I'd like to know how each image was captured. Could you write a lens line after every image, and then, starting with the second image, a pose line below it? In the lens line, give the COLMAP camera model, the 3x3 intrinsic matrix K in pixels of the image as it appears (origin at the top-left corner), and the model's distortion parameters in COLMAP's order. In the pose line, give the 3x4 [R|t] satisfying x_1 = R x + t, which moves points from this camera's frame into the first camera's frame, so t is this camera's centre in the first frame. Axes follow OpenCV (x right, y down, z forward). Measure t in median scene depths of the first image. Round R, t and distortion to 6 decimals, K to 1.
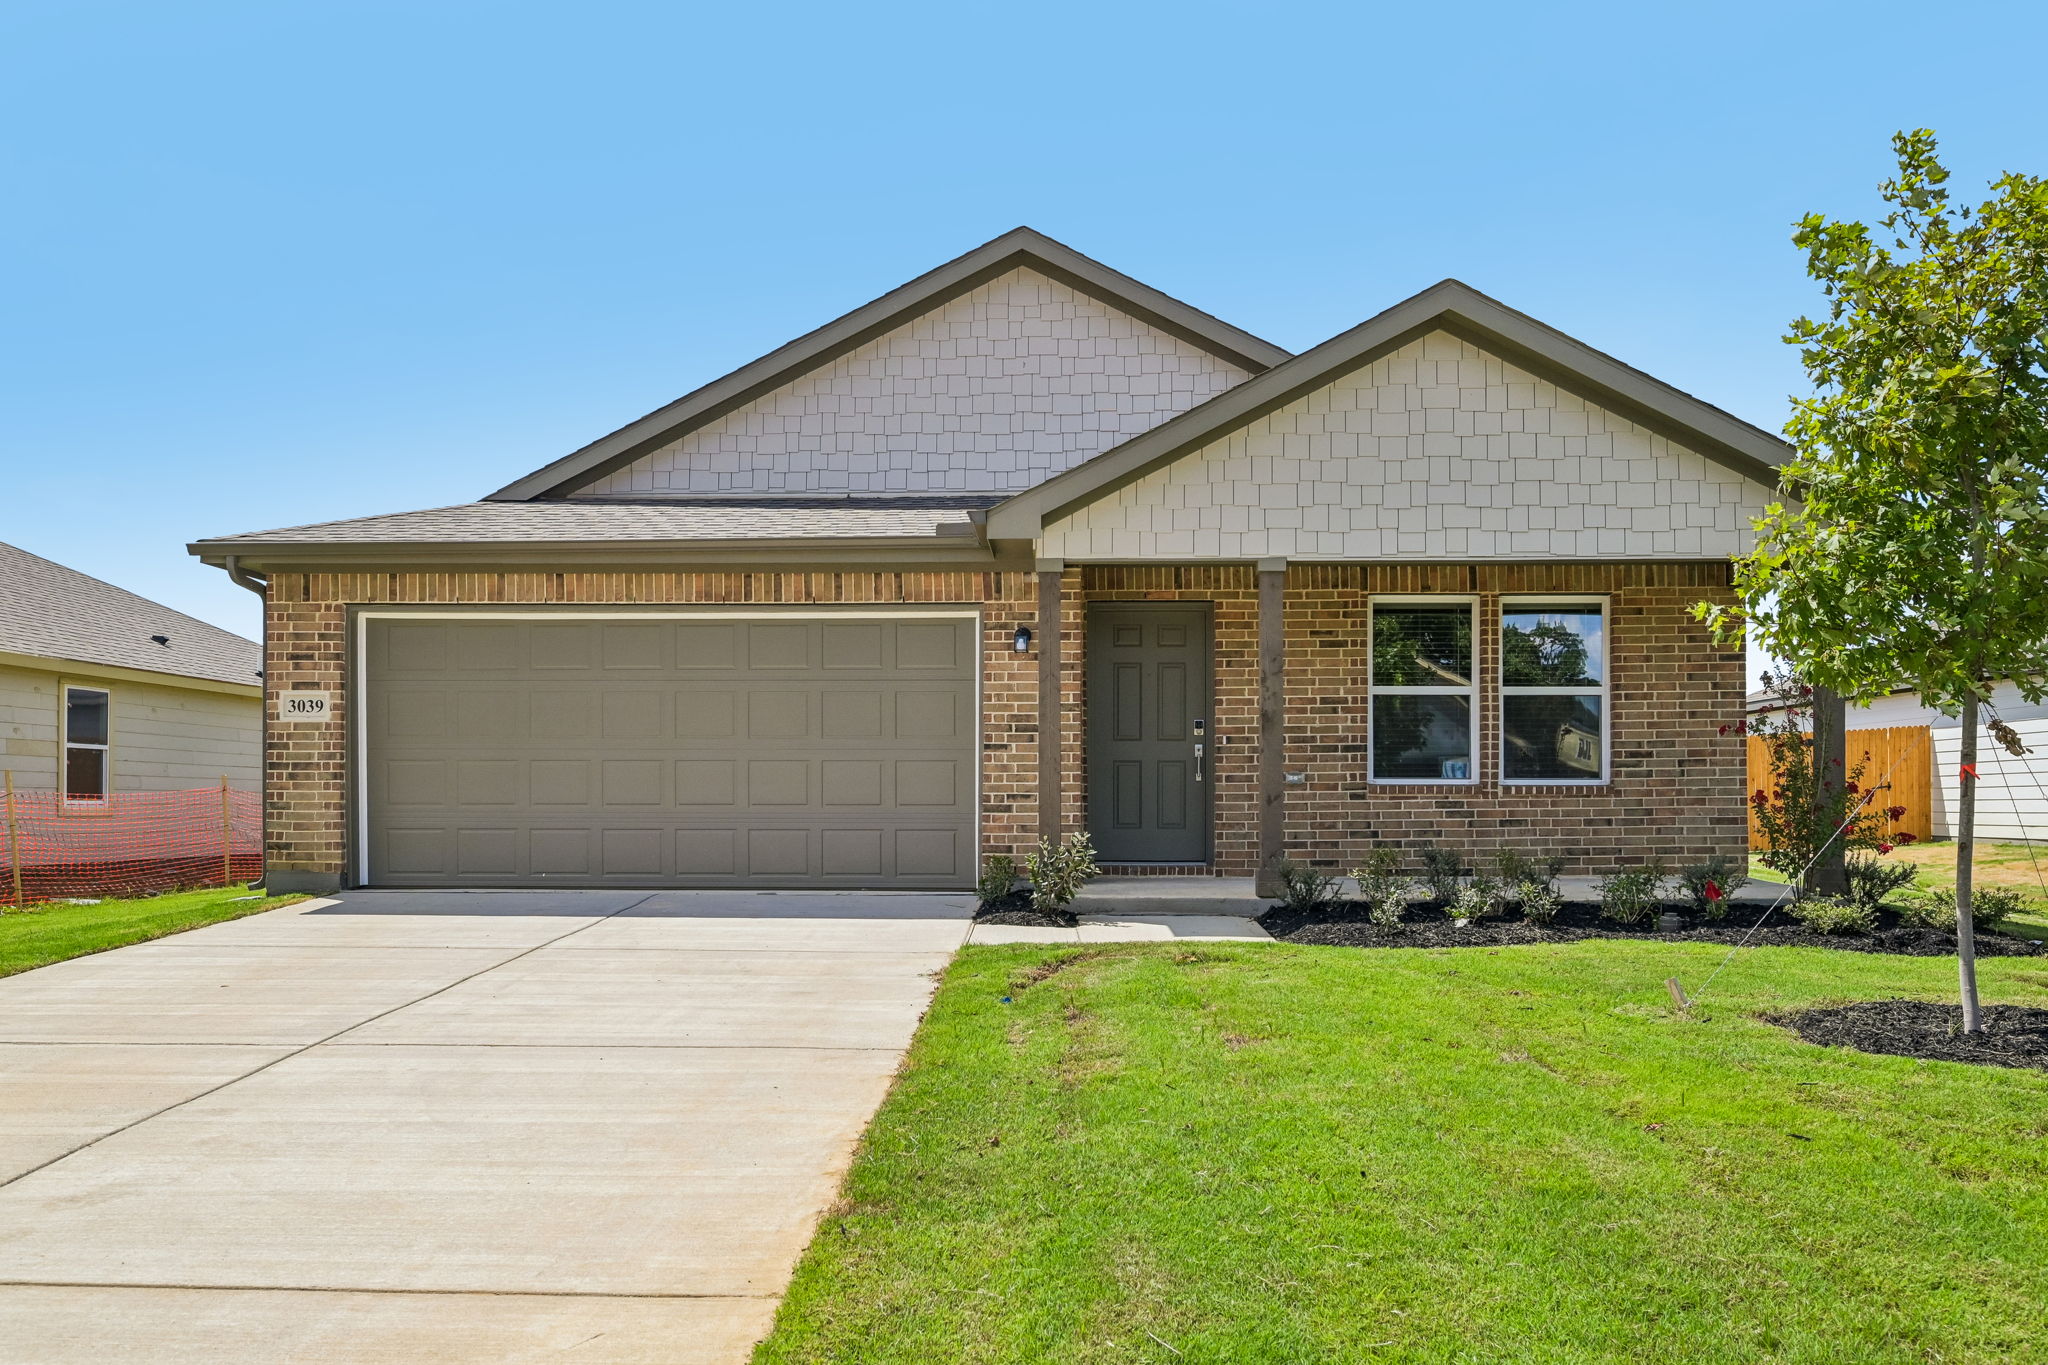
lens RADIAL K [[1694.0, 0, 1037.4], [0, 1694.0, 802.7], [0, 0, 1]] dist [-0.008643, 0.000220]
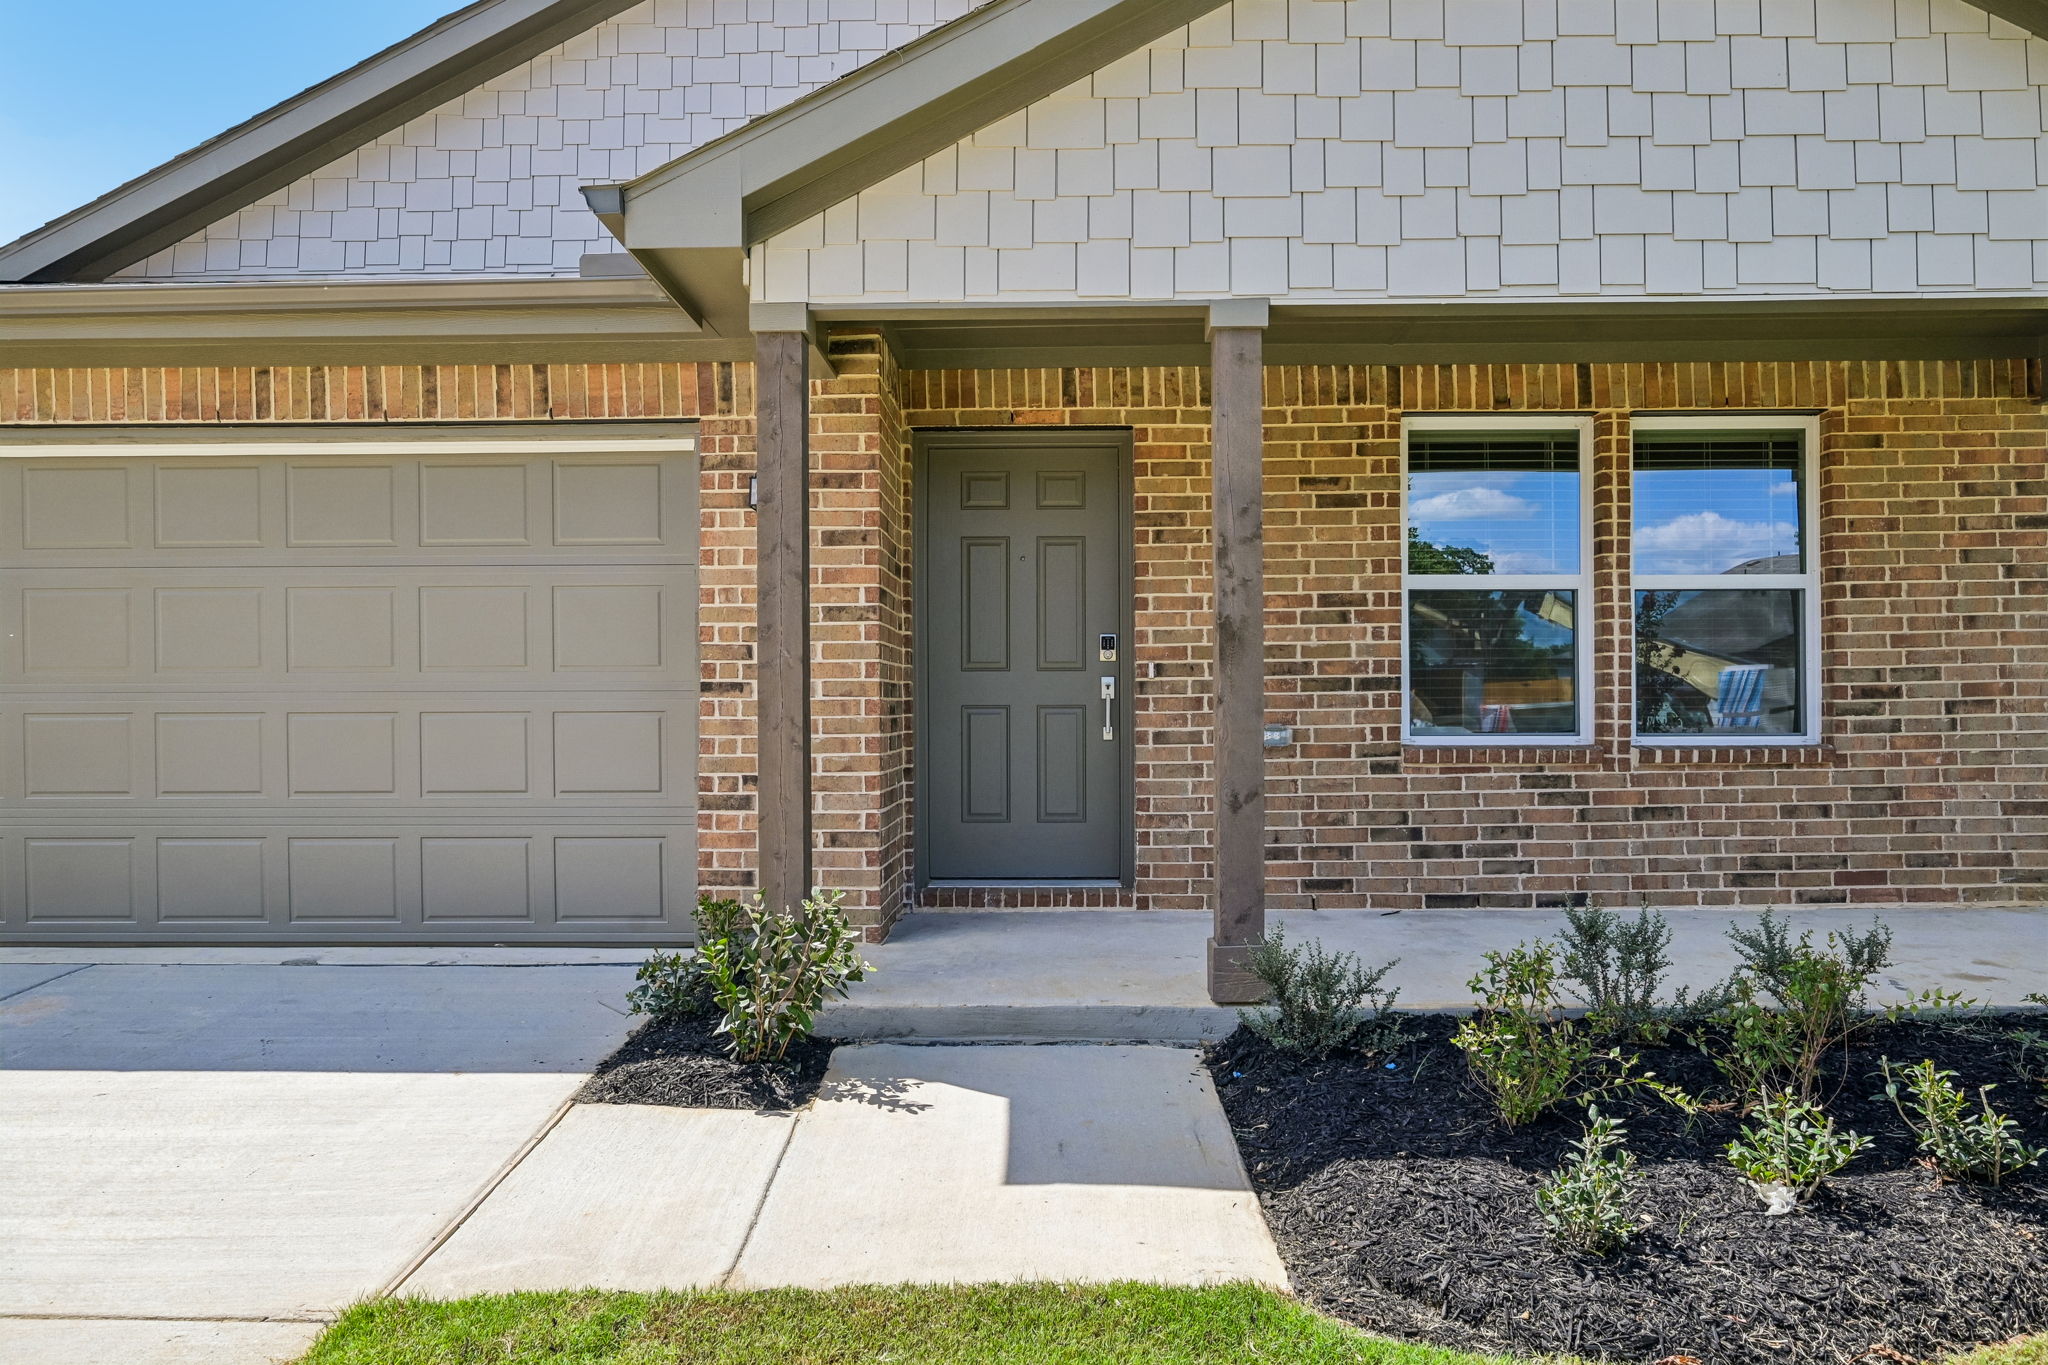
lens RADIAL K [[1400.7, 0, 1040.4], [0, 1400.7, 704.3], [0, 0, 1]] dist [-0.002633, -0.001001]
pose [[0.999926, -0.004872, 0.011167, 0.070296], [0.004829, 0.999981, 0.003897, -0.028499], [-0.011186, -0.003843, 0.999930, 0.548176]]
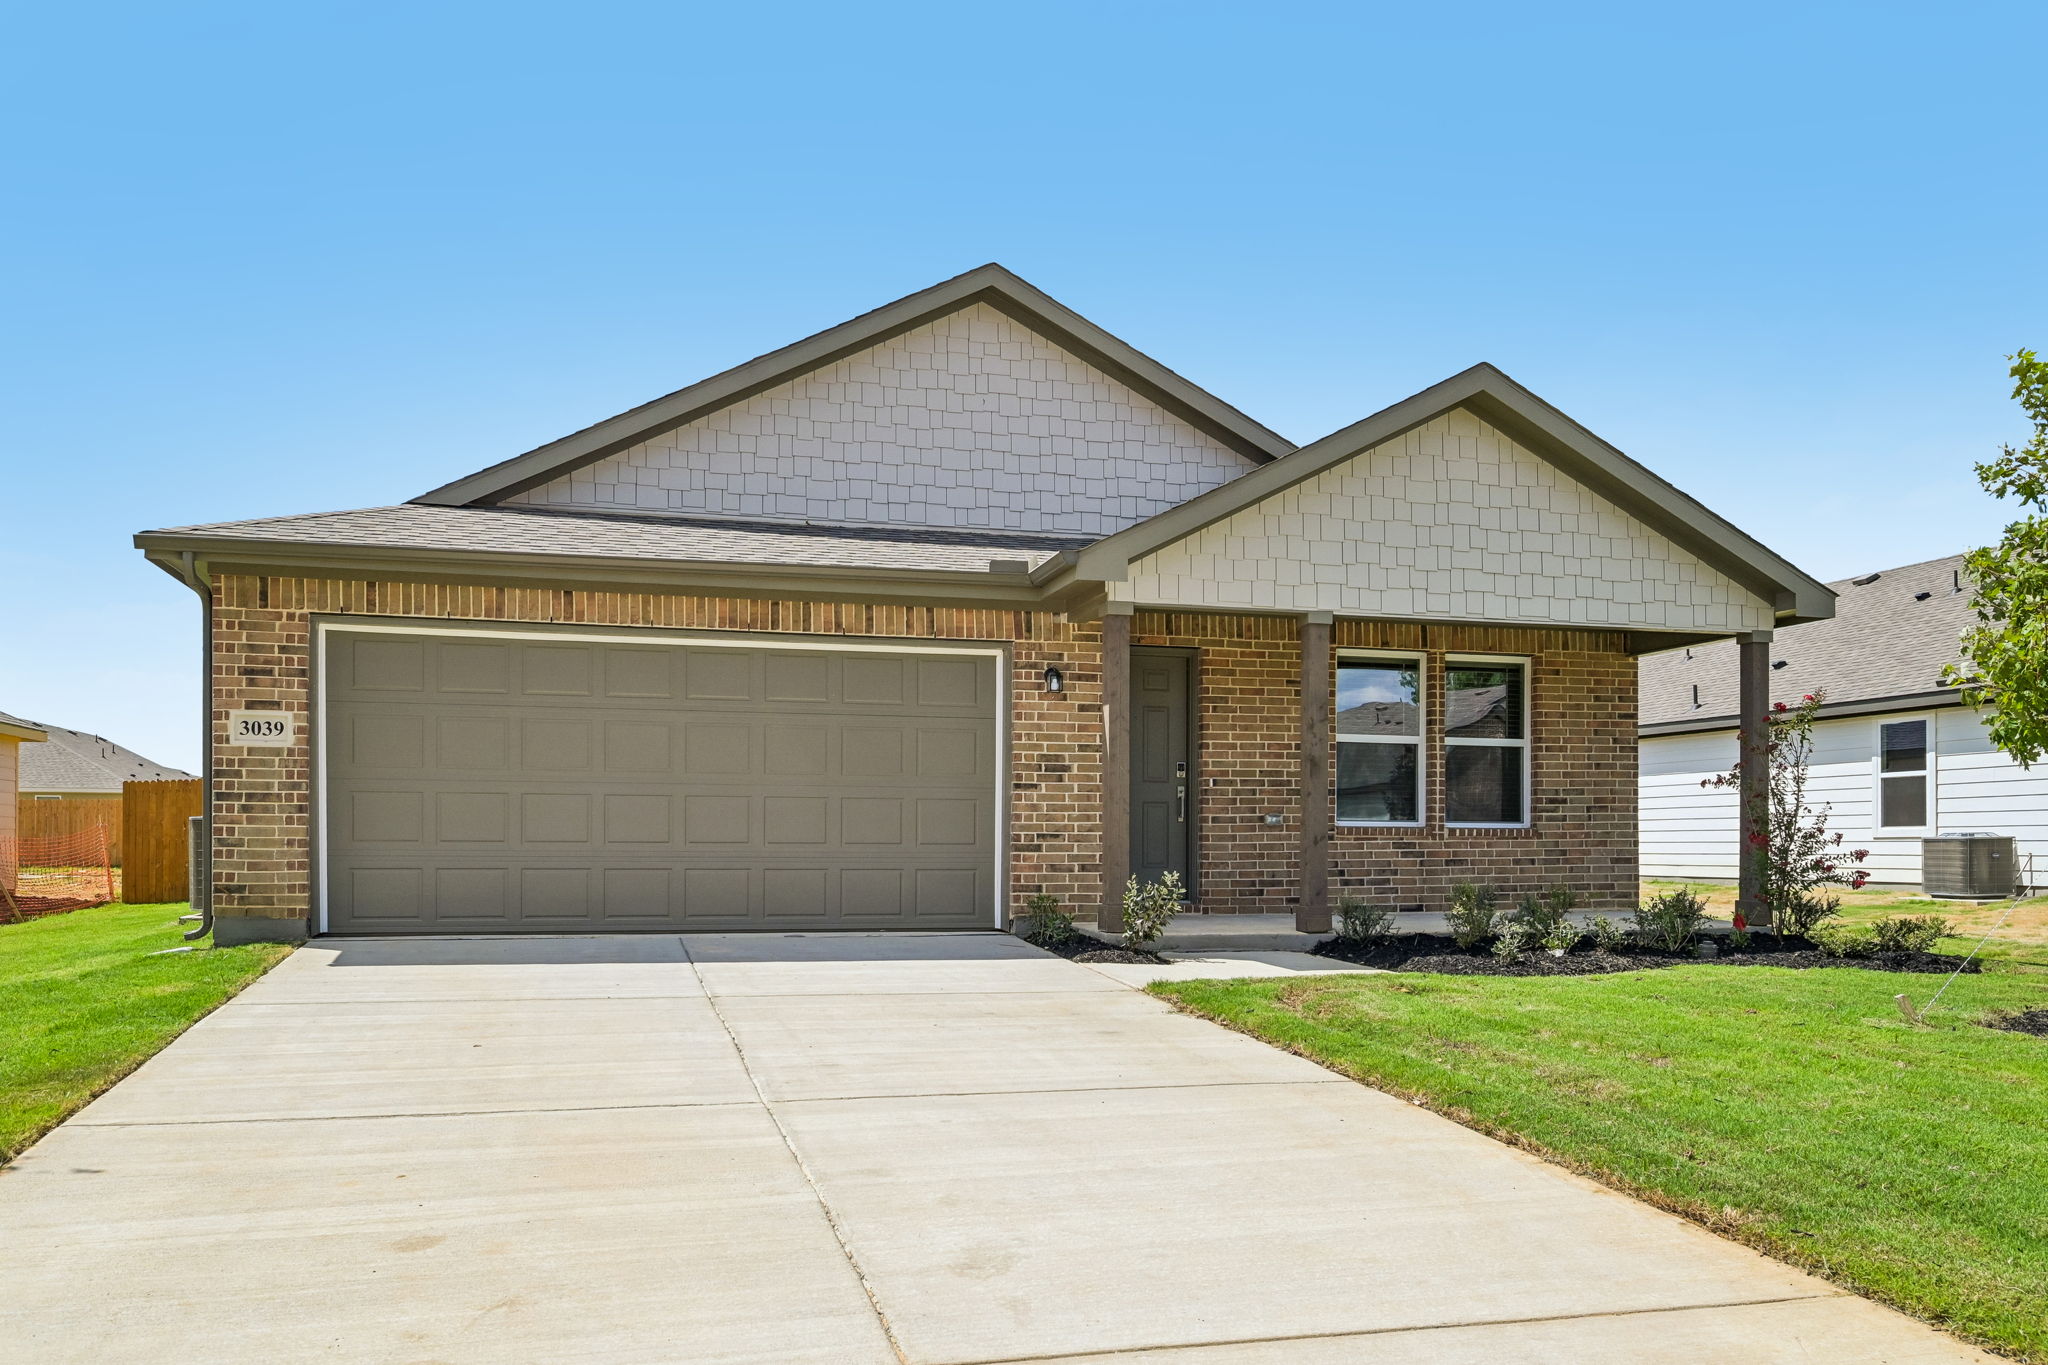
lens RADIAL K [[1694.0, 0, 1055.4], [0, 1694.0, 862.2], [0, 0, 1]] dist [-0.008643, 0.000220]
pose [[0.950557, 0.000122, 0.310550, -0.314659], [-0.003901, 0.999926, 0.011547, 0.000329], [-0.310525, -0.012188, 0.950487, 0.042567]]
